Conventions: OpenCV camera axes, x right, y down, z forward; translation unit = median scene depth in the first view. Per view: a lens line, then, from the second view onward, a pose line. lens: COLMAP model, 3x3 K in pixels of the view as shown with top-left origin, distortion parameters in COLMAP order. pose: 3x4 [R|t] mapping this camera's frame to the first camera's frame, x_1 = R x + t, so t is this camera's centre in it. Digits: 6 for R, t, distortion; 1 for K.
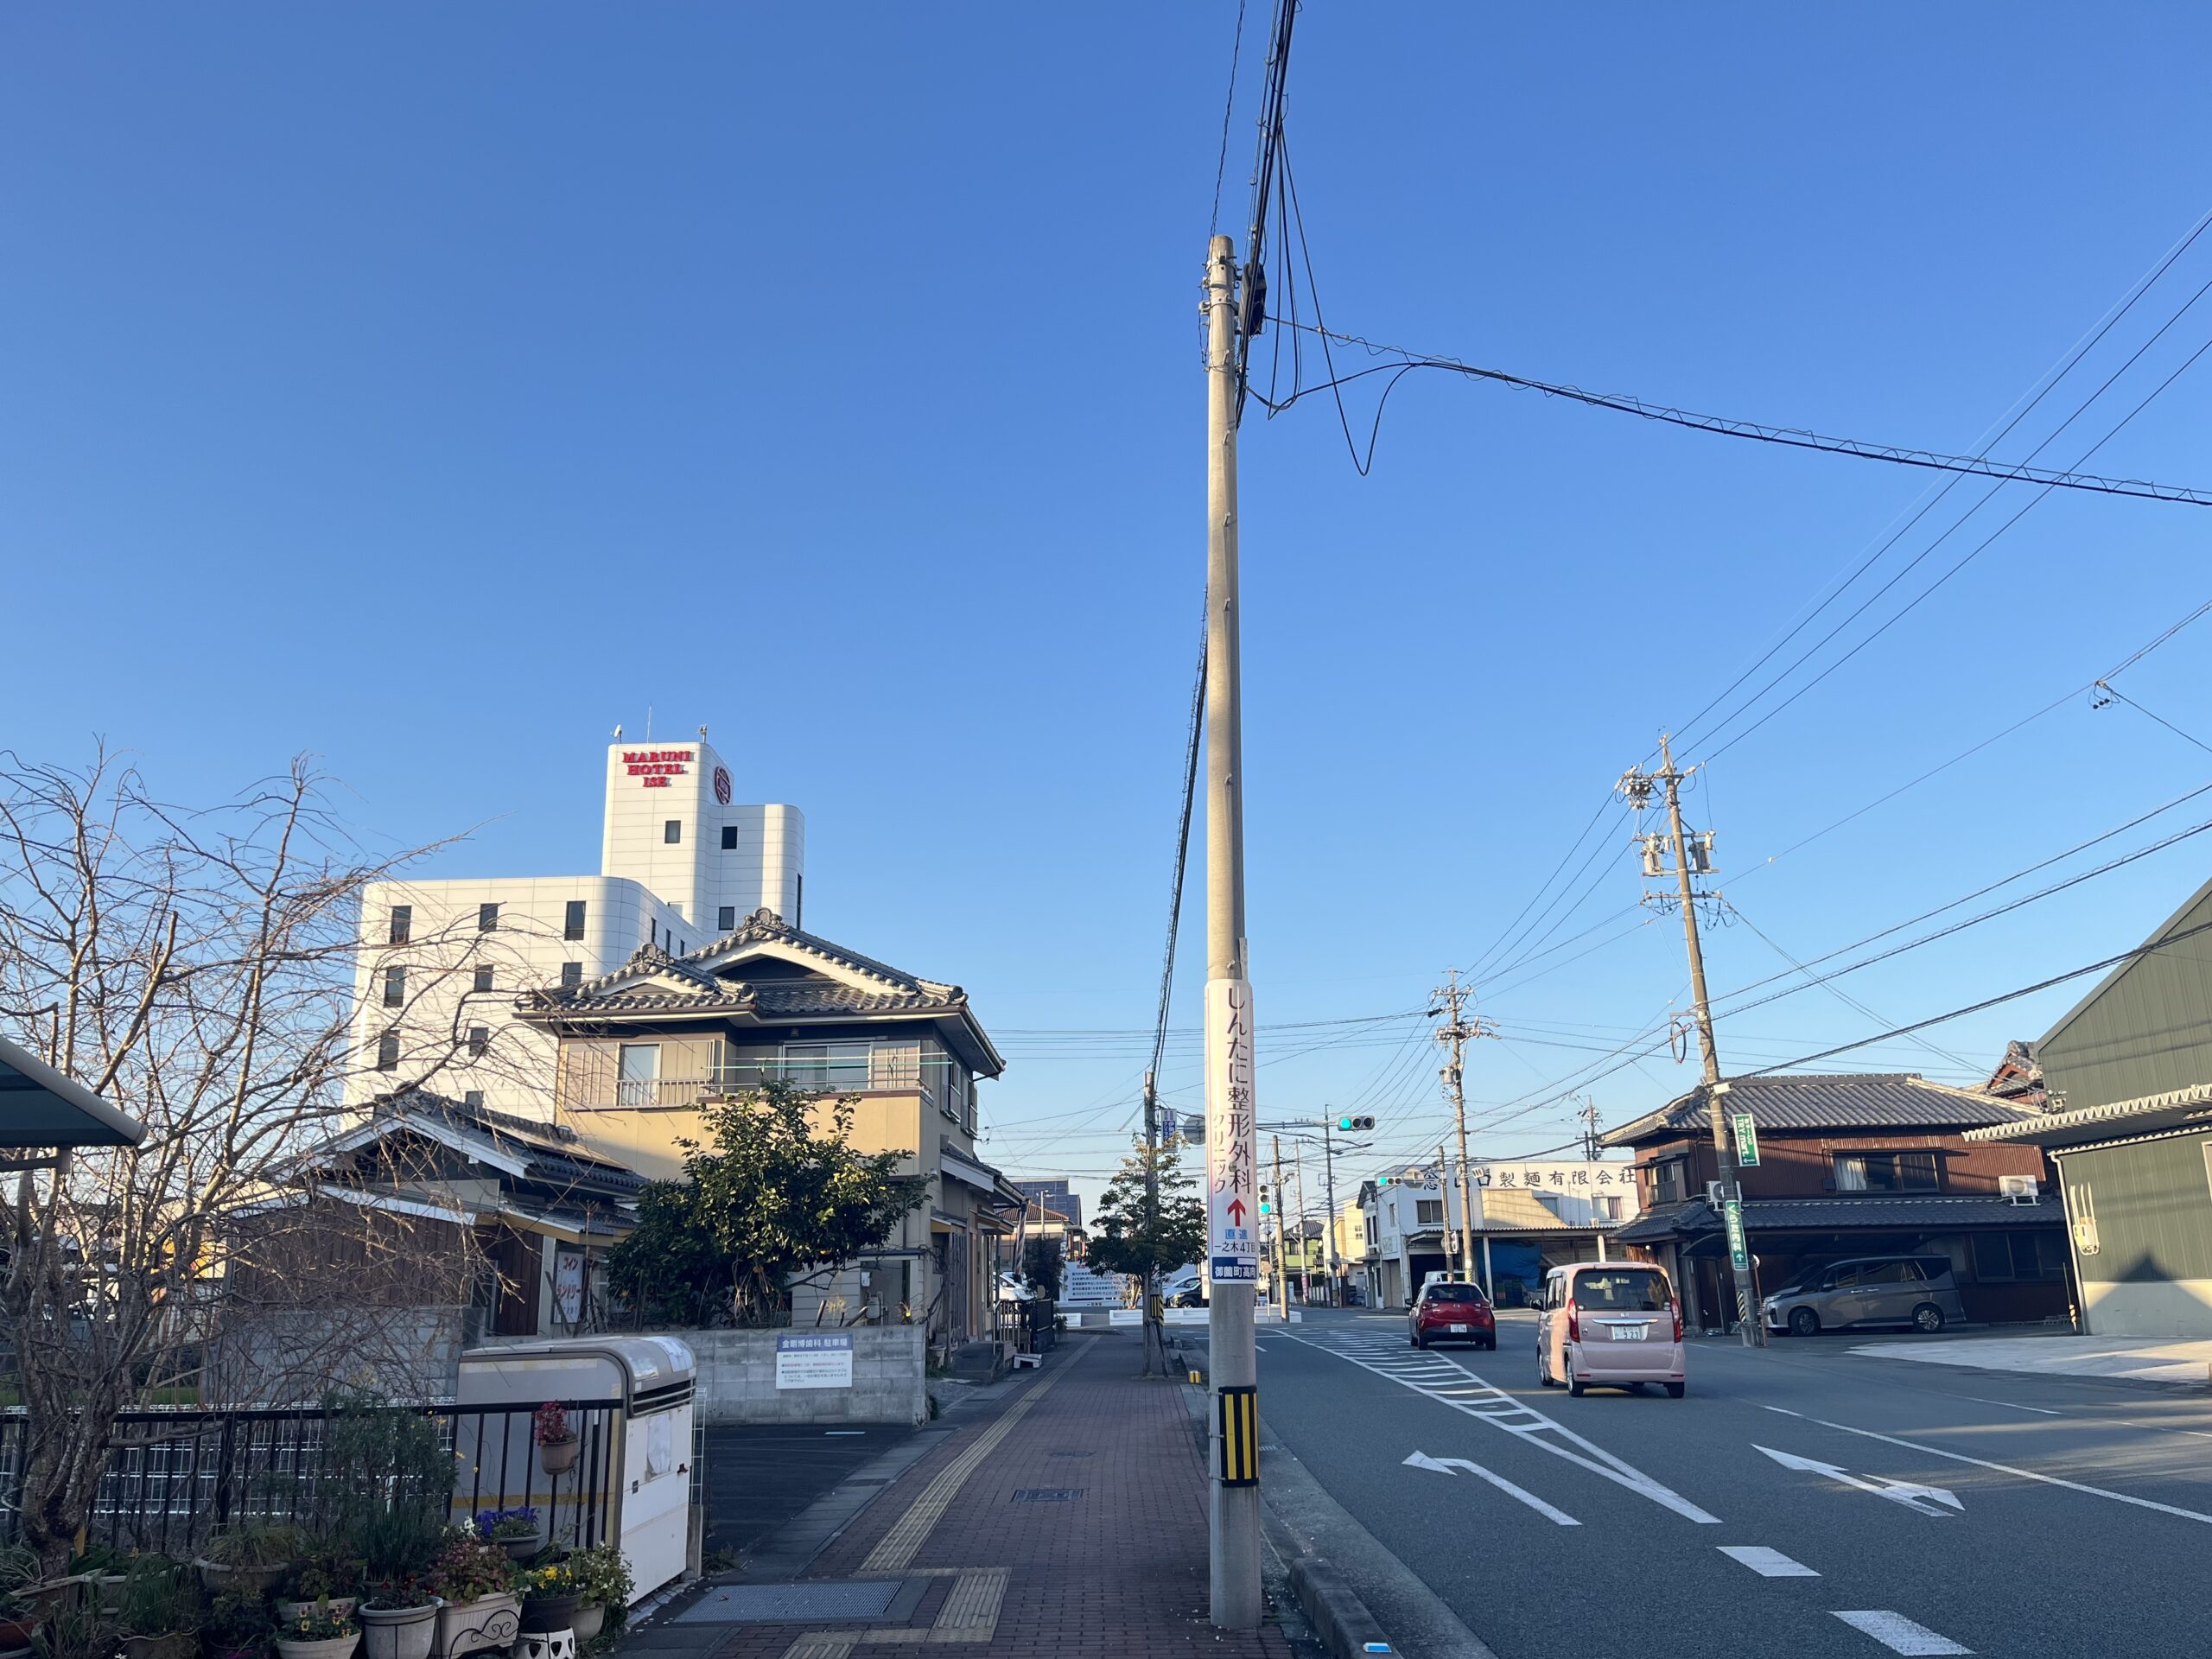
lens RADIAL K [[1670.3, 0, 1115.6], [0, 1670.3, 827.3], [0, 0, 1]] dist [0.032614, -0.002450]
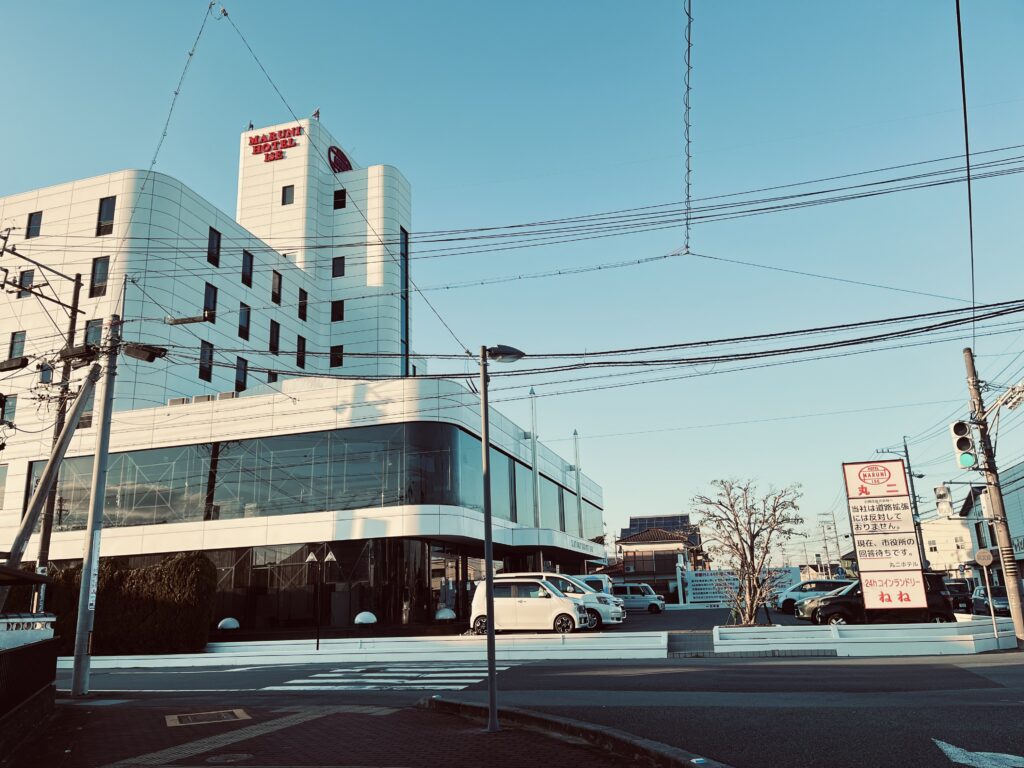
lens RADIAL K [[773.3, 0, 507.8], [0, 773.3, 383.6], [0, 0, 1]] dist [0.032614, -0.002450]
pose [[0.961920, -0.080888, -0.261089, 0.005169], [0.081965, 0.996612, -0.006780, 0.144414], [0.260753, -0.014878, 0.965291, 0.526293]]
